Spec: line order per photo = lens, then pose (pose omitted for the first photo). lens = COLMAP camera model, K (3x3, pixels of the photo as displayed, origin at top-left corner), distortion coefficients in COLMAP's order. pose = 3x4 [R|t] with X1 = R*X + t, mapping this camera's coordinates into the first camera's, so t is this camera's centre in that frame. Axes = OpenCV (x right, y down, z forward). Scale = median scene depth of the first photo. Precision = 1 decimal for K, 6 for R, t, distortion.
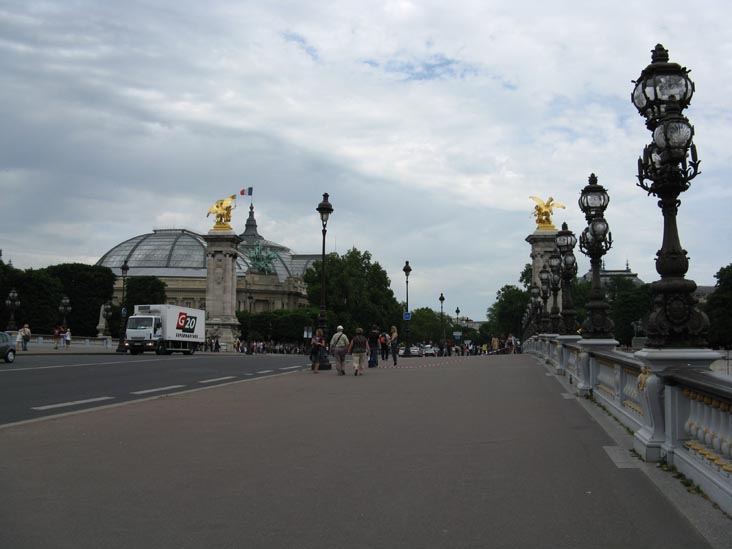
lens RADIAL K [[772.8, 0, 366.0], [0, 772.8, 274.5], [0, 0, 1]] dist [-0.170600, 0.182319]
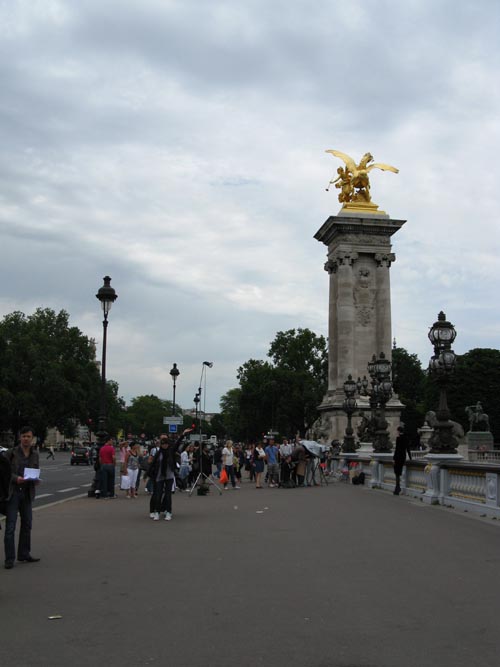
lens RADIAL K [[704.2, 0, 250.0], [0, 704.2, 333.5], [0, 0, 1]] dist [-0.170600, 0.182319]
pose [[0.979318, 0.030986, 0.199942, 0.045270], [-0.020084, 0.998210, -0.056325, 0.026894], [-0.201329, 0.051144, 0.978188, 0.335202]]
